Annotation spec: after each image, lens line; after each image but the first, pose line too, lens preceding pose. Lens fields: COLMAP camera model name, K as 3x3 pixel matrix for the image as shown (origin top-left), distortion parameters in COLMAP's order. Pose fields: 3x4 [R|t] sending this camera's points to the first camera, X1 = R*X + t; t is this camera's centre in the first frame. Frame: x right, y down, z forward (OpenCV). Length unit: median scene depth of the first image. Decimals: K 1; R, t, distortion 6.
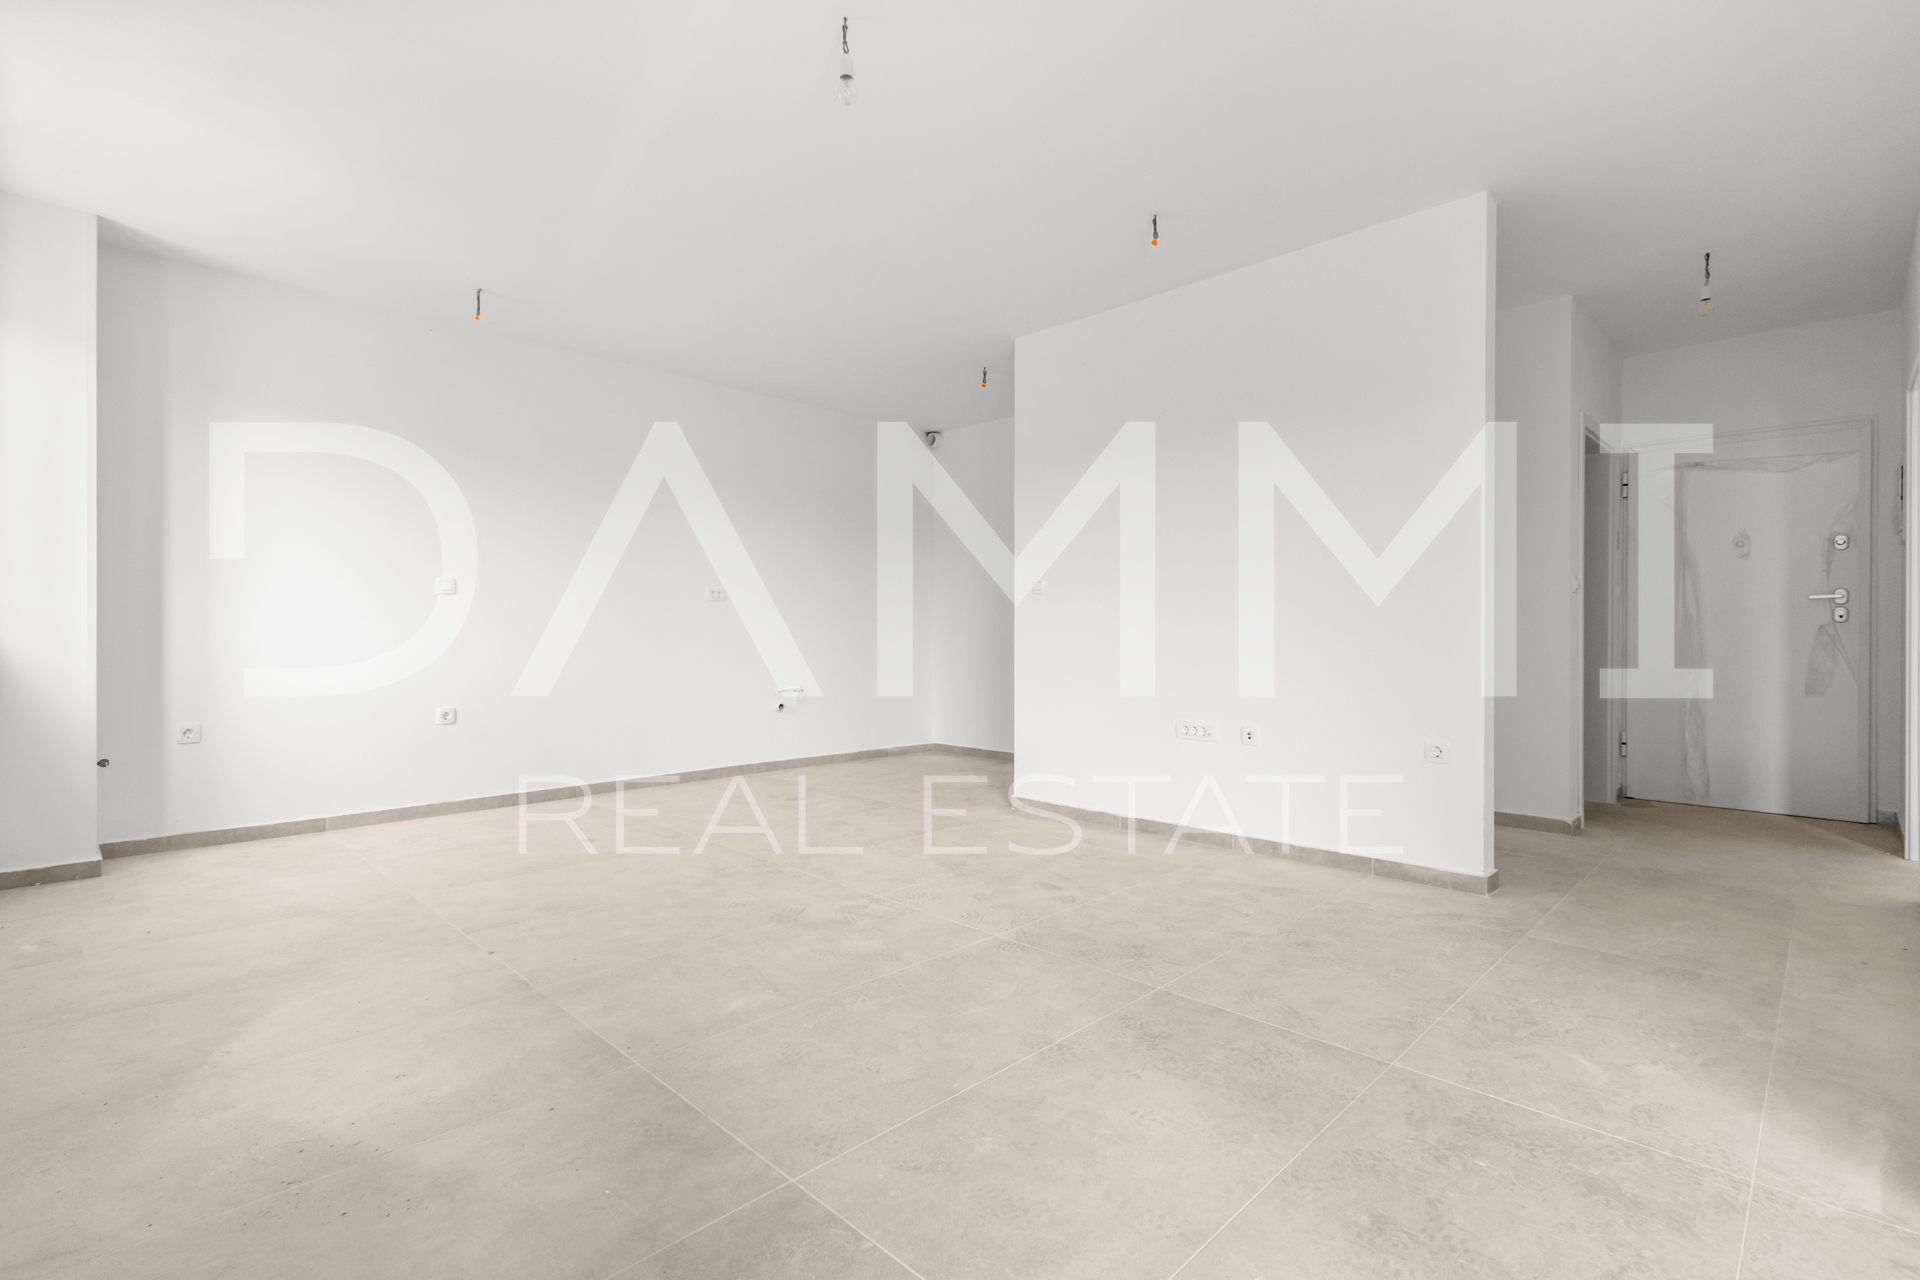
lens RADIAL K [[885.5, 0, 957.1], [0, 885.5, 638.0], [0, 0, 1]] dist [0.010416, -0.002882]
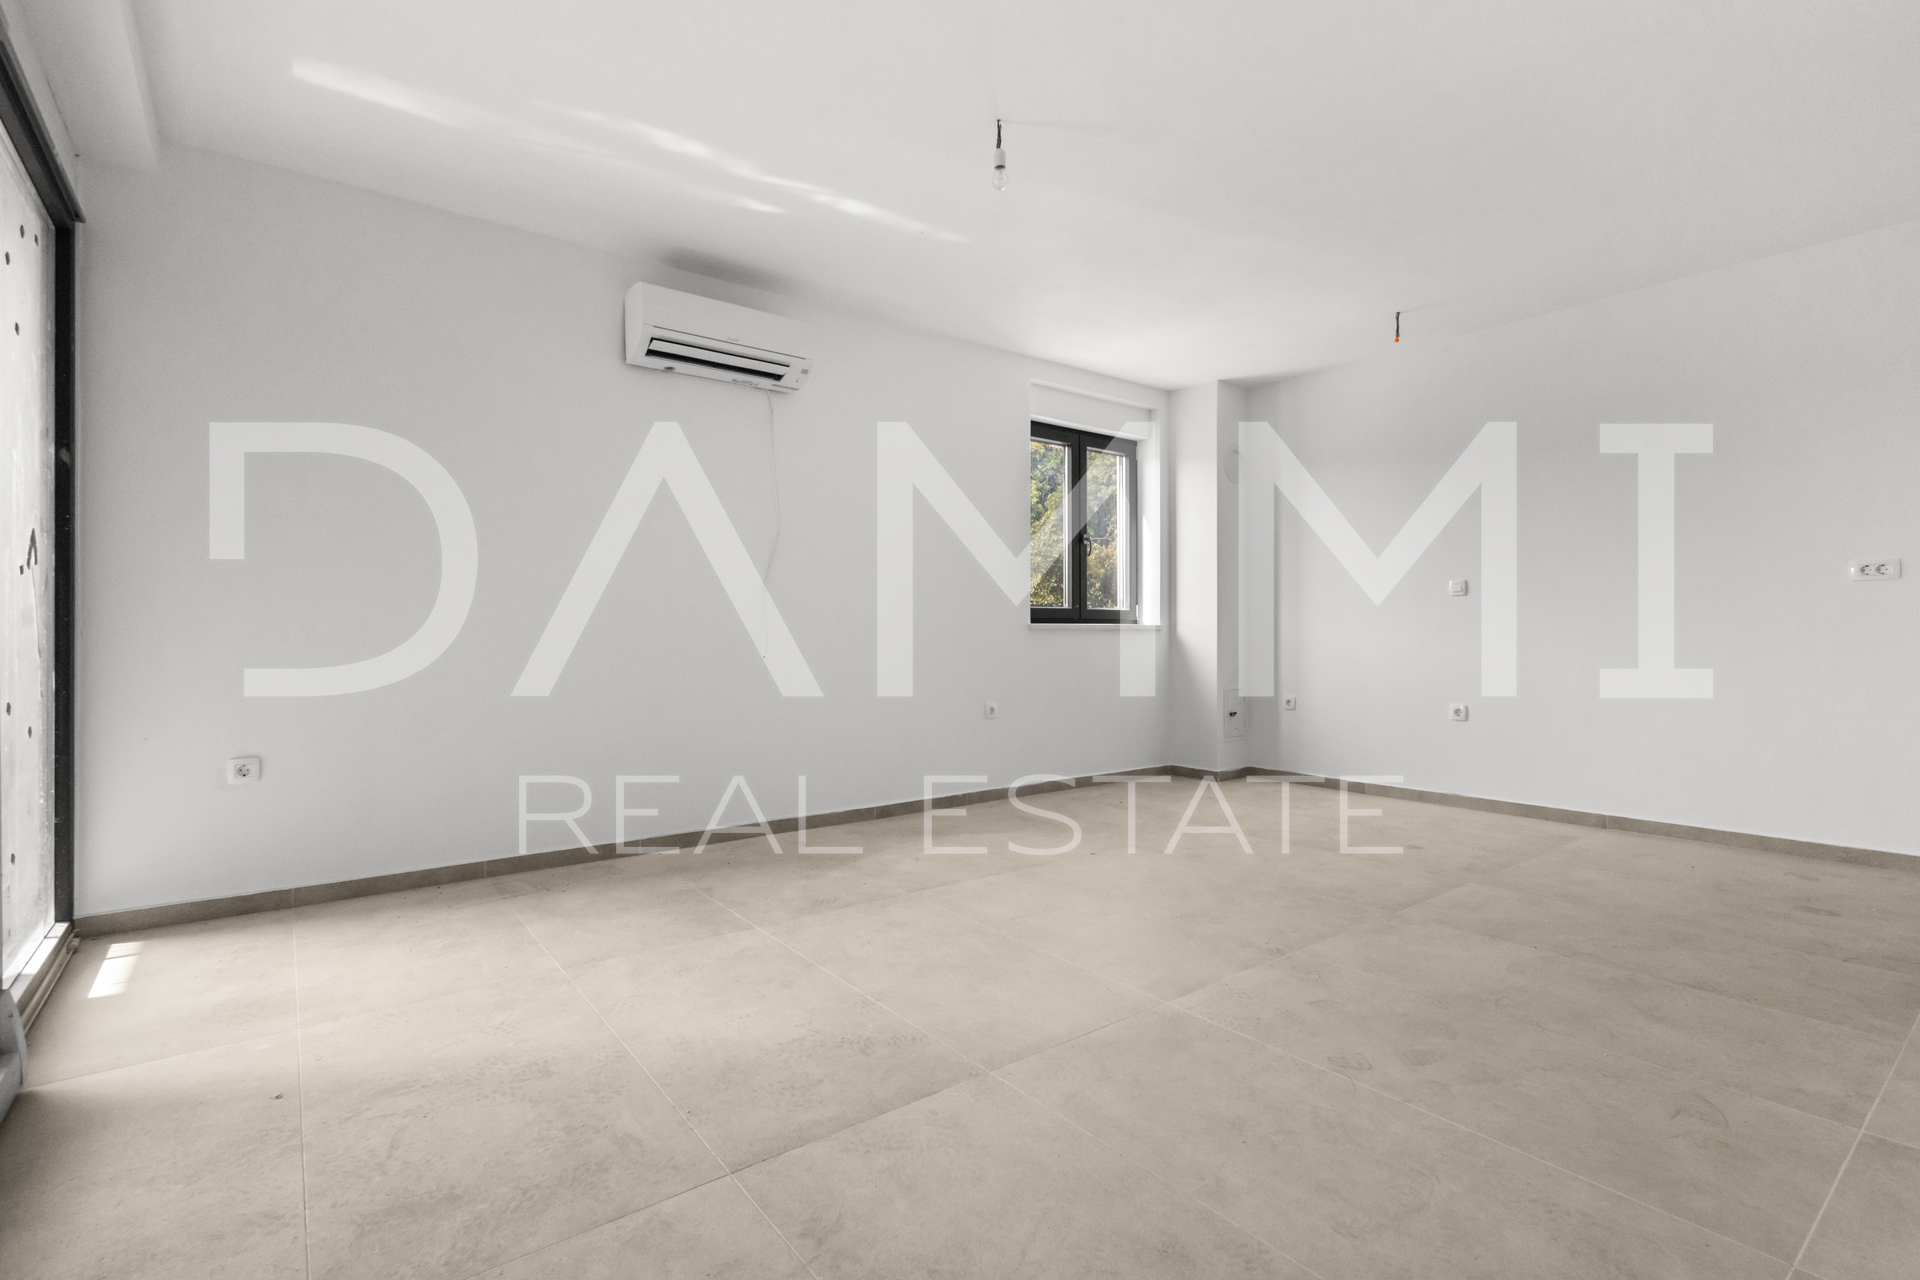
lens RADIAL K [[885.5, 0, 956.6], [0, 885.5, 636.1], [0, 0, 1]] dist [0.010416, -0.002882]
pose [[-0.141673, 0.001113, -0.989913, 1.318666], [-0.003019, 0.999994, 0.001556, -0.003142], [0.989909, 0.003209, -0.141669, 1.387632]]
